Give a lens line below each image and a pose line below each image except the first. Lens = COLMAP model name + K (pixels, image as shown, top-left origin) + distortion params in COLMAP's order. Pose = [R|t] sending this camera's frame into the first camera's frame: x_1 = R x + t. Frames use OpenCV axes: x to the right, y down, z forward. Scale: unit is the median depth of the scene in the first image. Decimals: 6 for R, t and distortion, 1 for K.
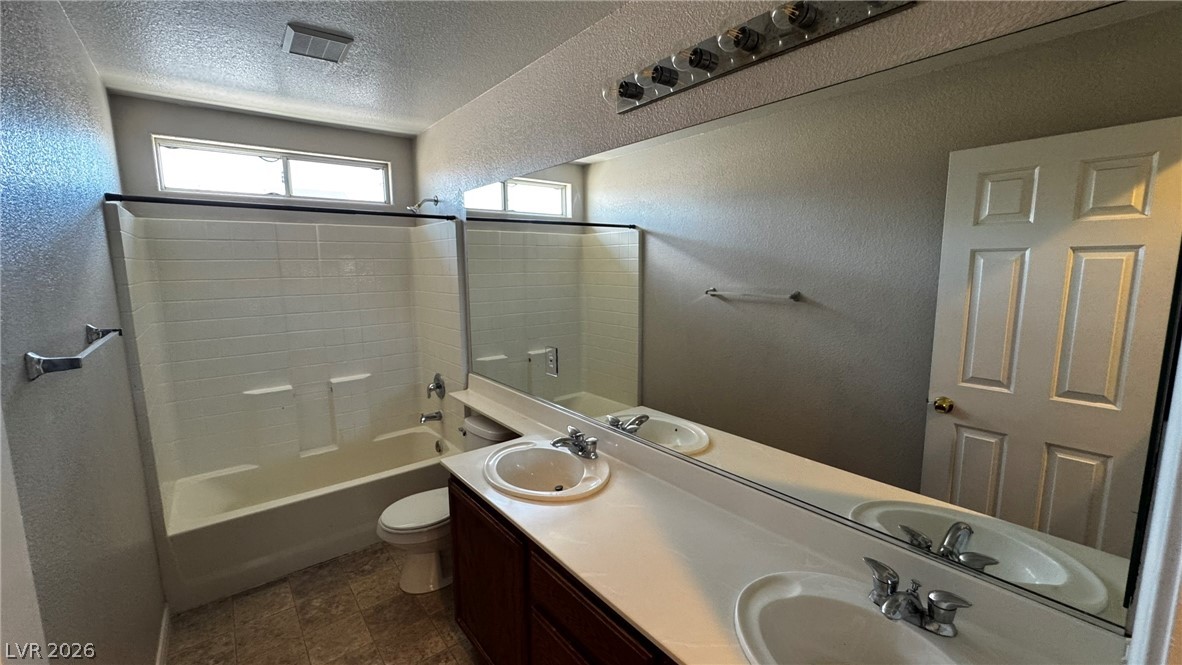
lens RADIAL K [[476.7, 0, 591.0], [0, 476.7, 332.5], [0, 0, 1]] dist [0.000265, -0.000240]
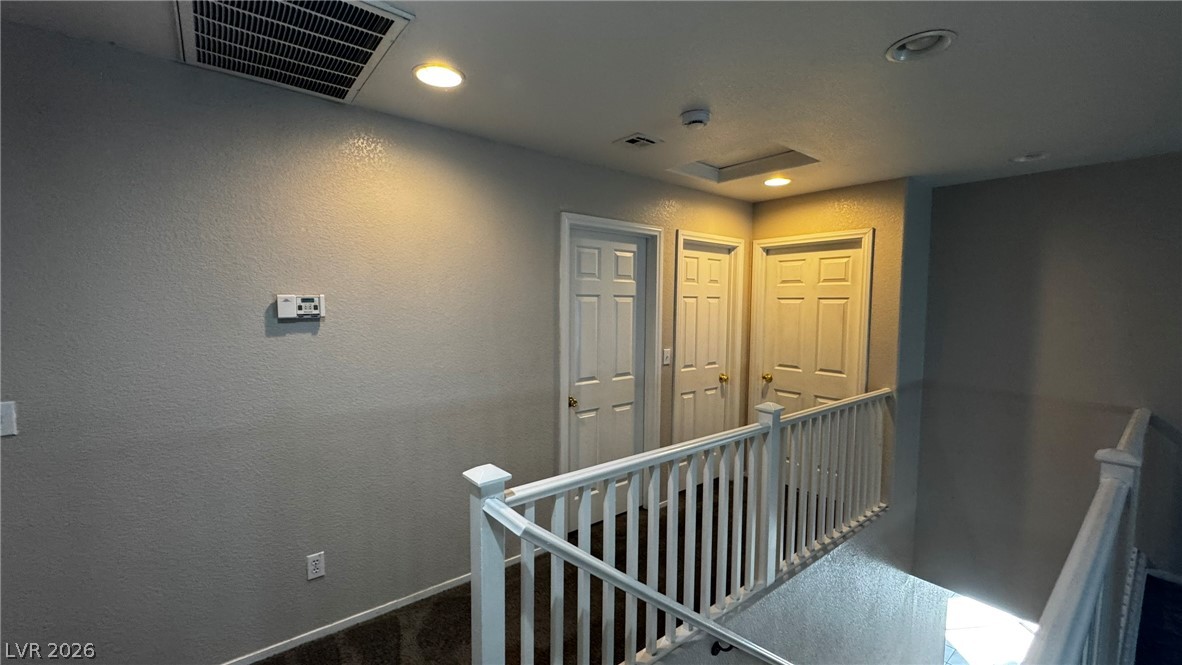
lens RADIAL K [[476.7, 0, 591.0], [0, 476.7, 332.5], [0, 0, 1]] dist [0.000265, -0.000240]
pose [[-0.004020, -0.056347, 0.998403, -0.750727], [0.131213, 0.989749, 0.056387, -0.140012], [-0.991346, 0.131231, 0.003415, 1.030417]]
